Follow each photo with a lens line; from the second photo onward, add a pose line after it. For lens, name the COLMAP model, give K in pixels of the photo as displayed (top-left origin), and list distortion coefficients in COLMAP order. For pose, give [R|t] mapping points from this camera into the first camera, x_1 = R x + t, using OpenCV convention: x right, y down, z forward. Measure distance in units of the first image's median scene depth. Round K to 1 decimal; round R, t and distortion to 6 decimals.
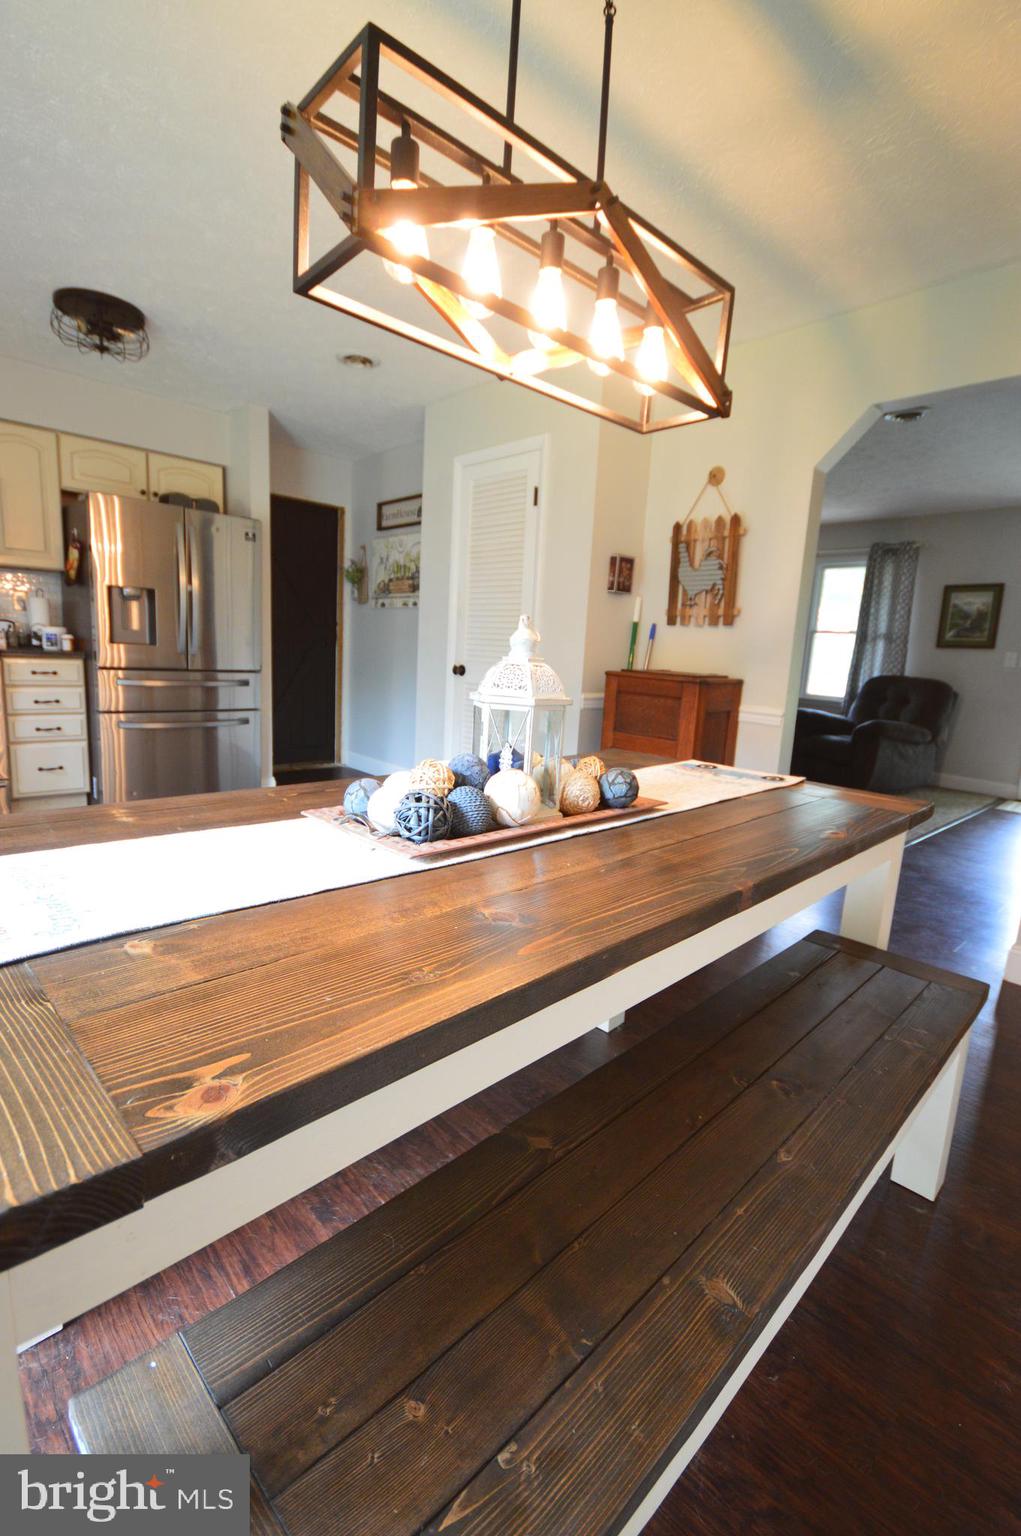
lens RADIAL K [[684.3, 0, 510.0], [0, 684.3, 765.2], [0, 0, 1]] dist [0.006659, -0.007960]
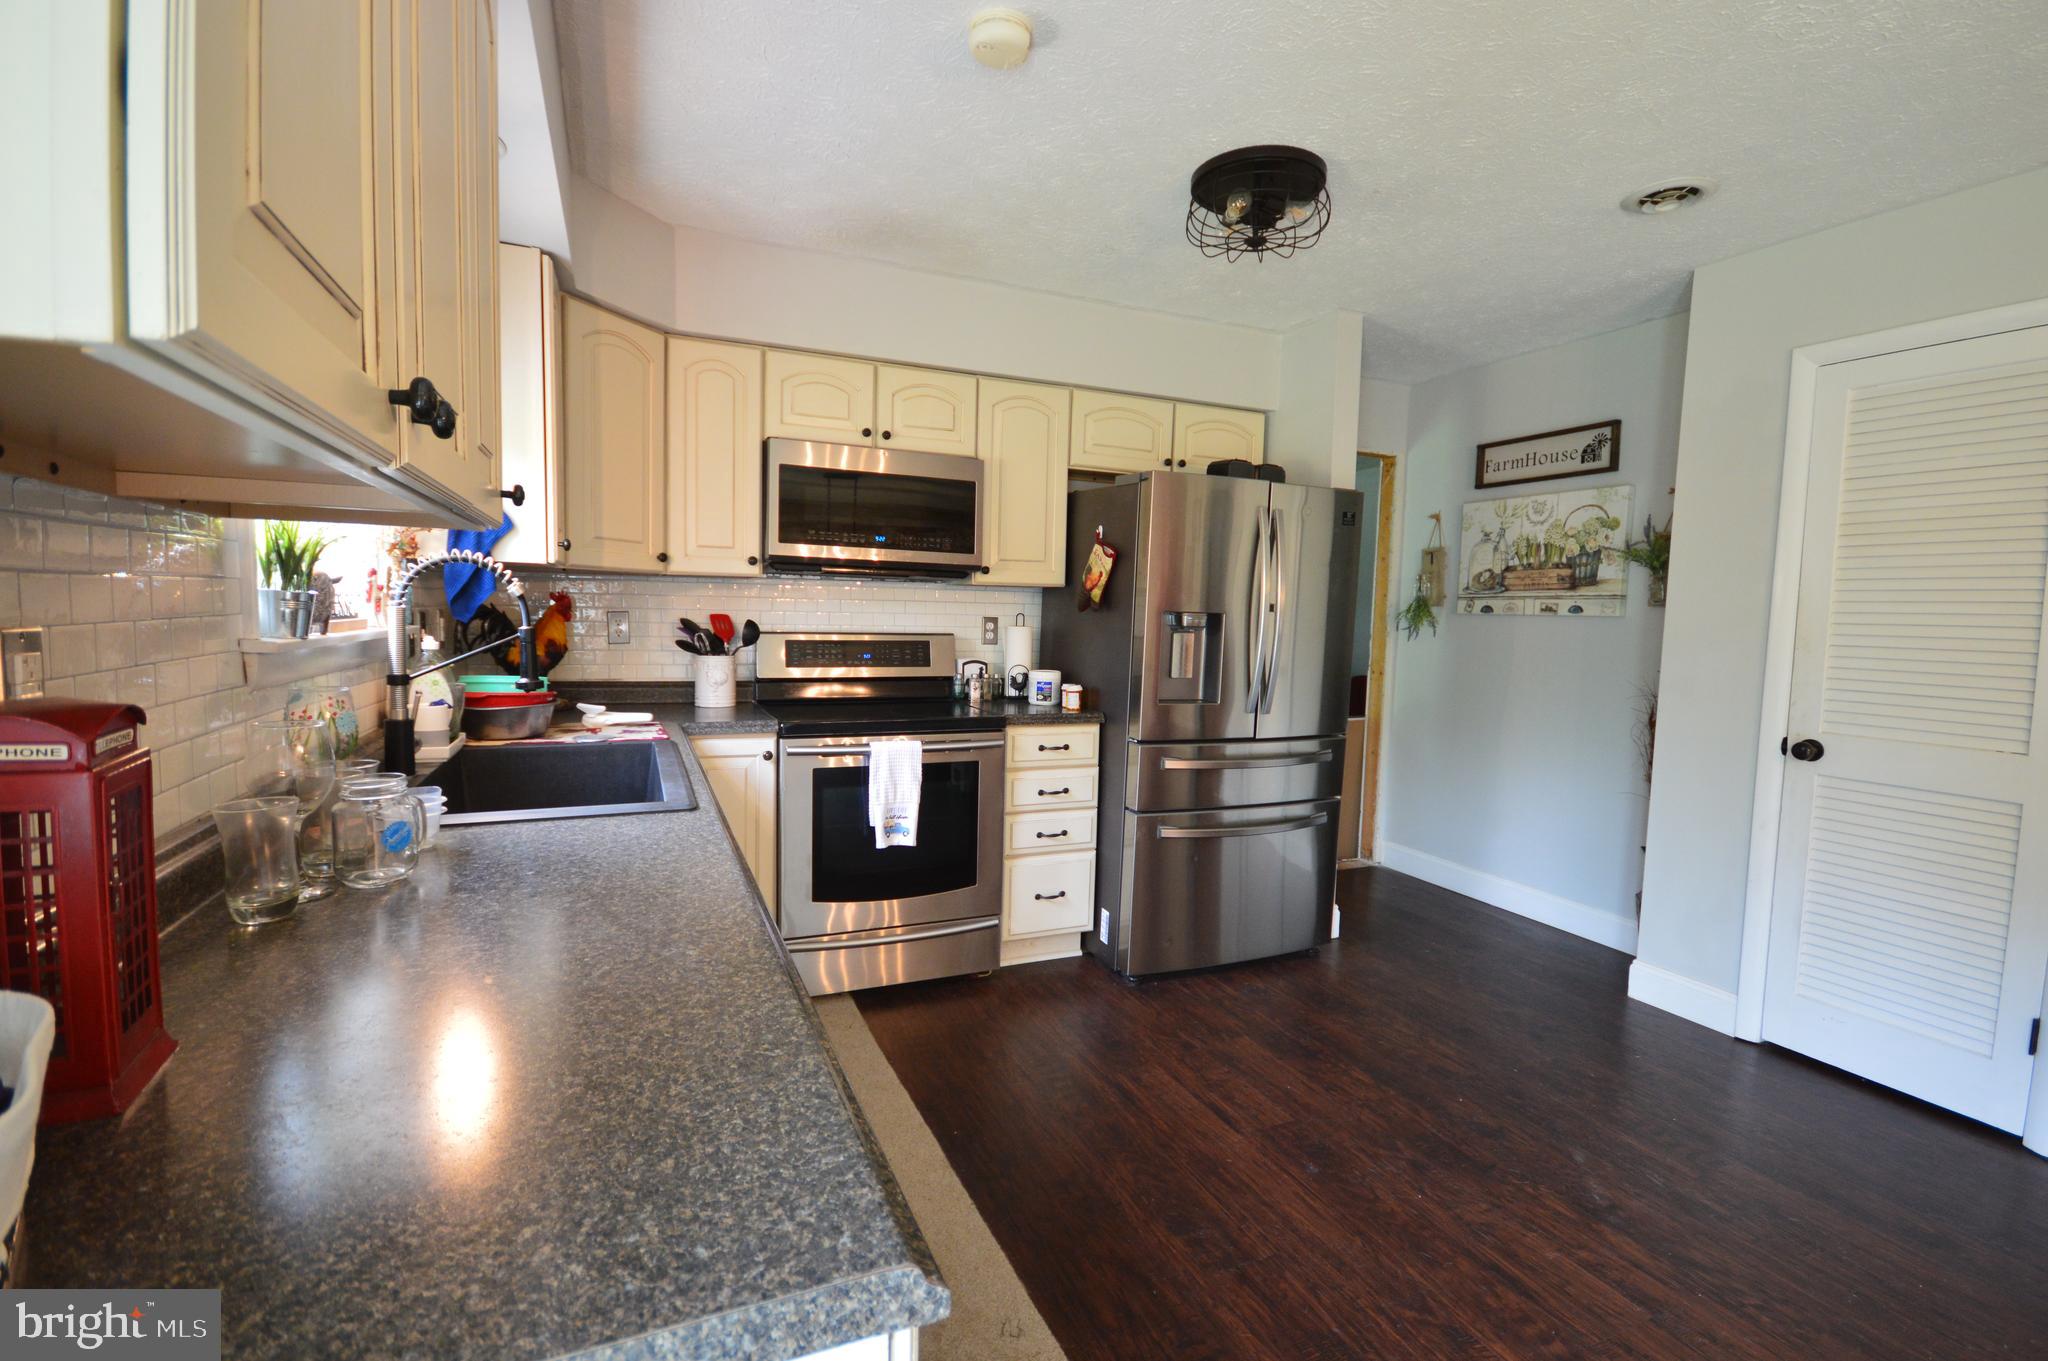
lens RADIAL K [[912.4, 0, 1026.6], [0, 912.4, 677.2], [0, 0, 1]] dist [0.006659, -0.007960]
pose [[0.943634, -0.004727, -0.330958, -0.386917], [-0.032177, 0.993852, -0.105941, -0.100368], [0.329424, 0.110619, 0.937680, 0.164977]]
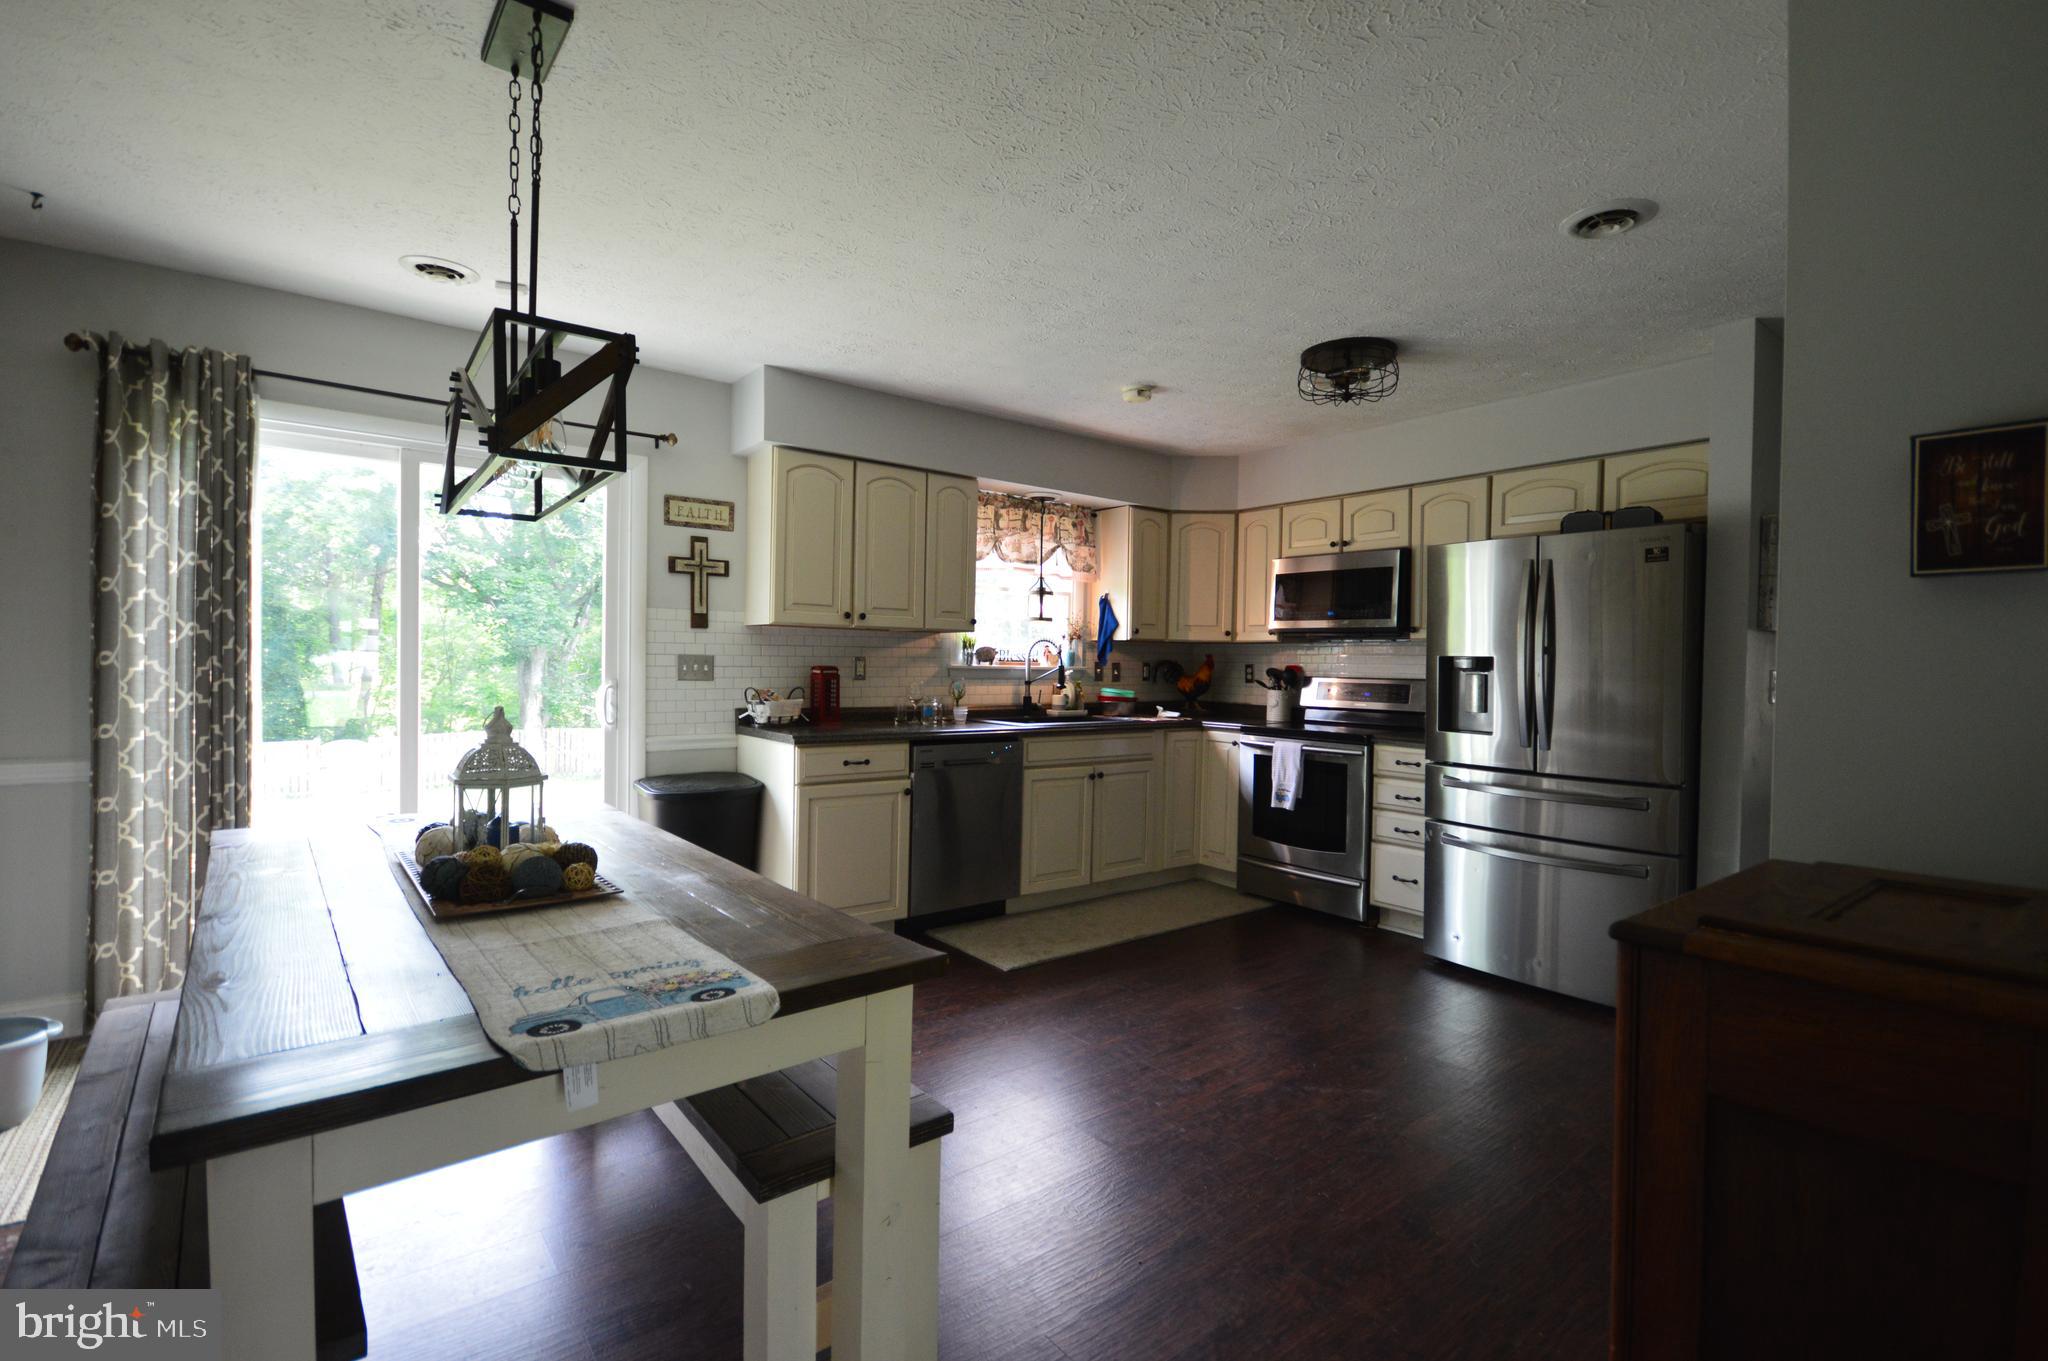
lens RADIAL K [[912.4, 0, 1026.6], [0, 912.4, 677.2], [0, 0, 1]] dist [0.006659, -0.007960]
pose [[-0.082990, -0.039022, -0.995786, 0.433466], [-0.192978, 0.980948, -0.022358, -0.114268], [0.977687, 0.190310, -0.088940, 0.578761]]
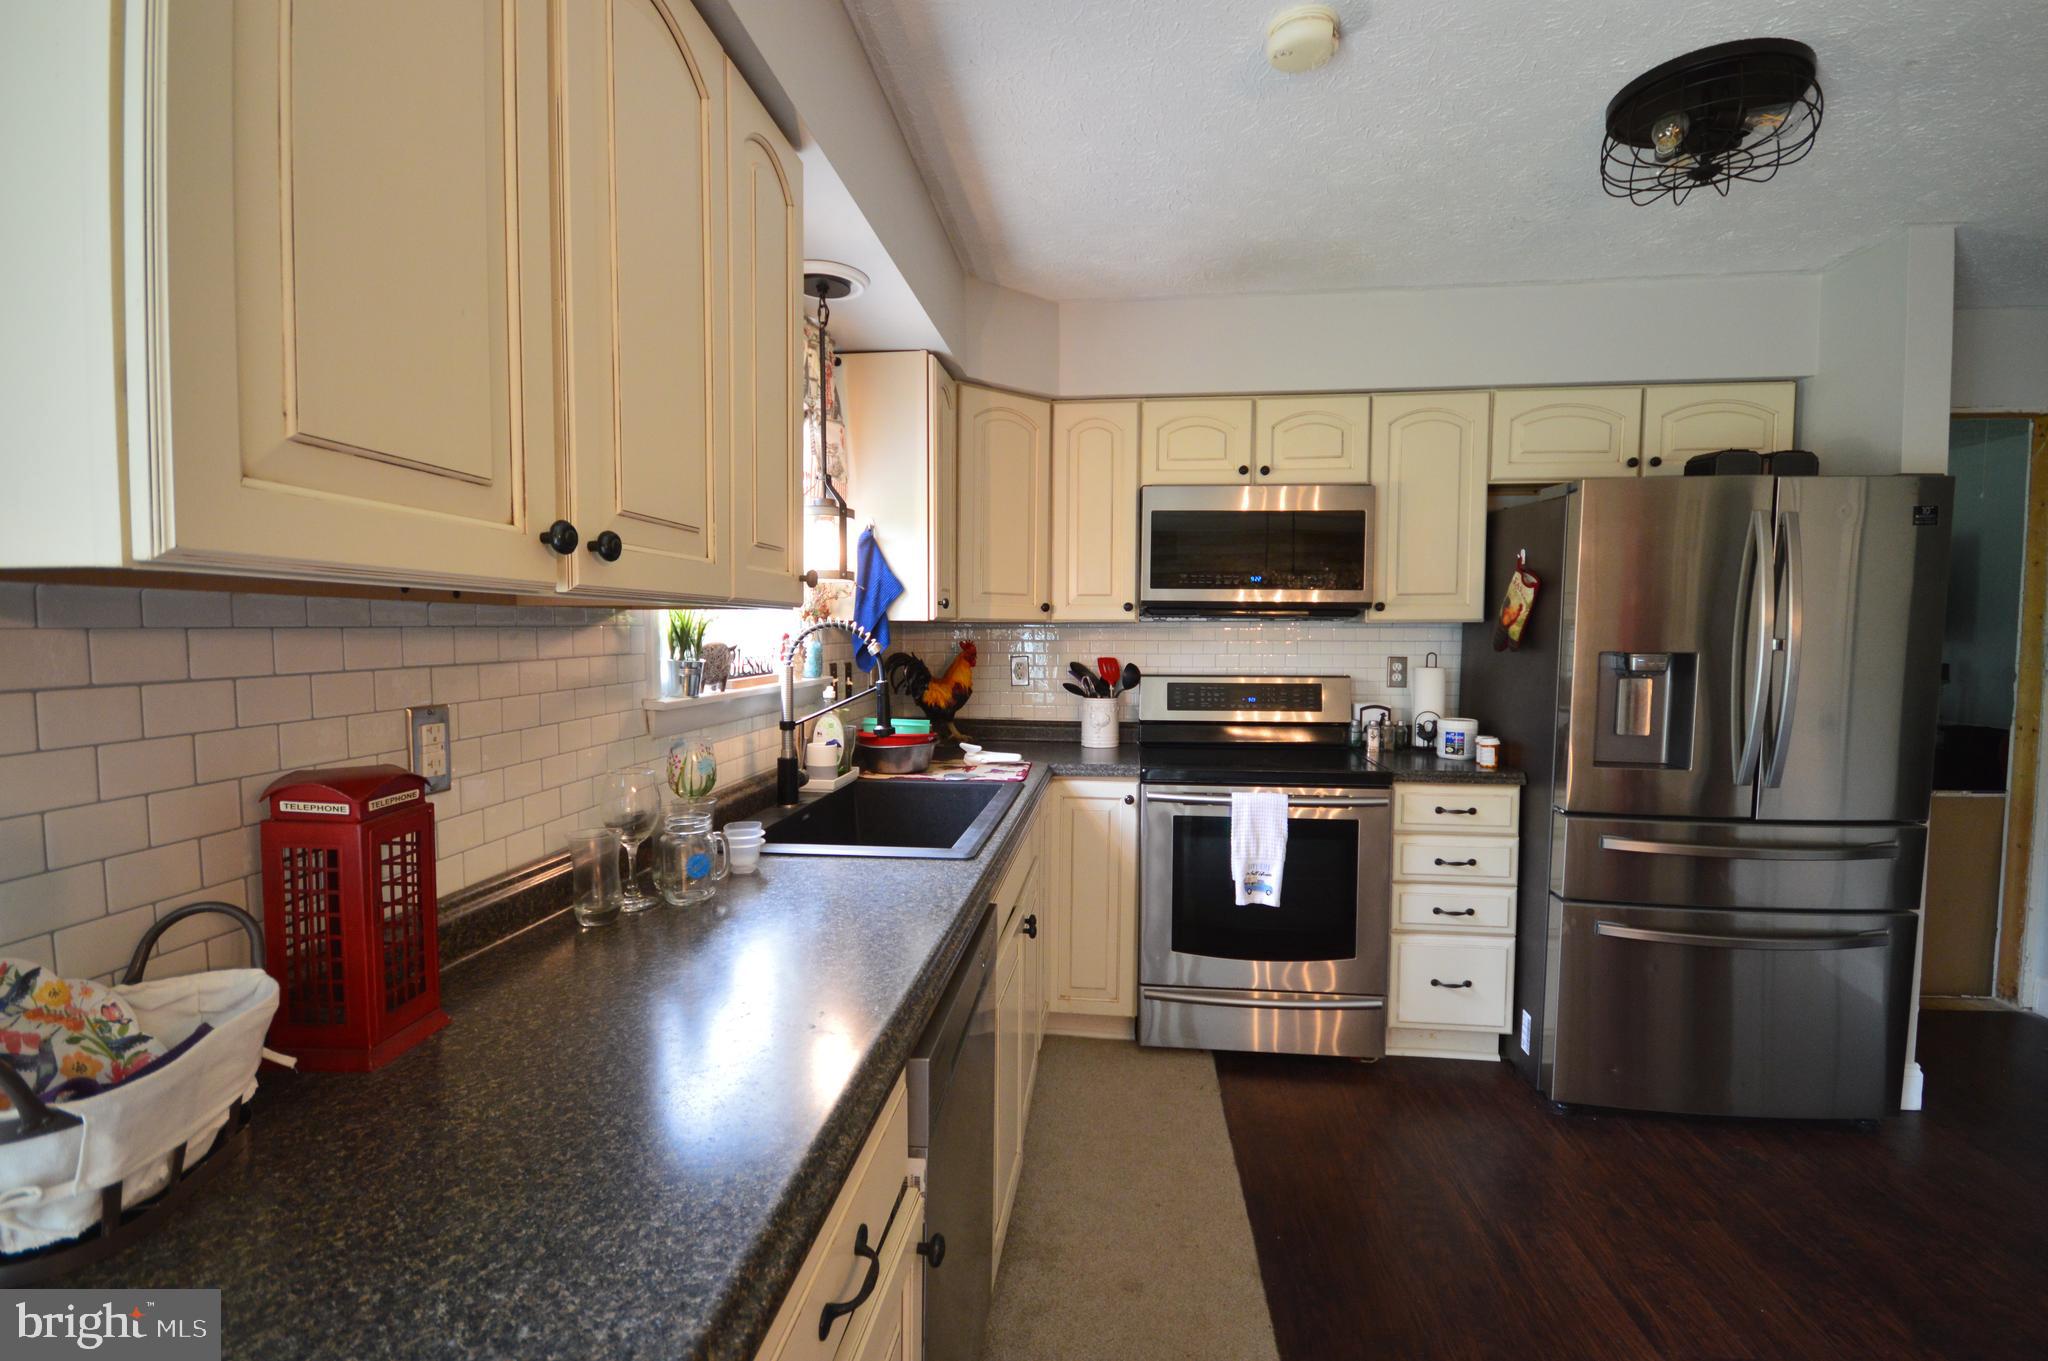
lens RADIAL K [[912.4, 0, 1026.6], [0, 912.4, 677.2], [0, 0, 1]] dist [0.006659, -0.007960]
pose [[0.652012, -0.011150, -0.758127, -0.319142], [-0.098894, 0.990100, -0.099613, -0.123704], [0.751732, 0.139923, 0.644454, 0.230969]]
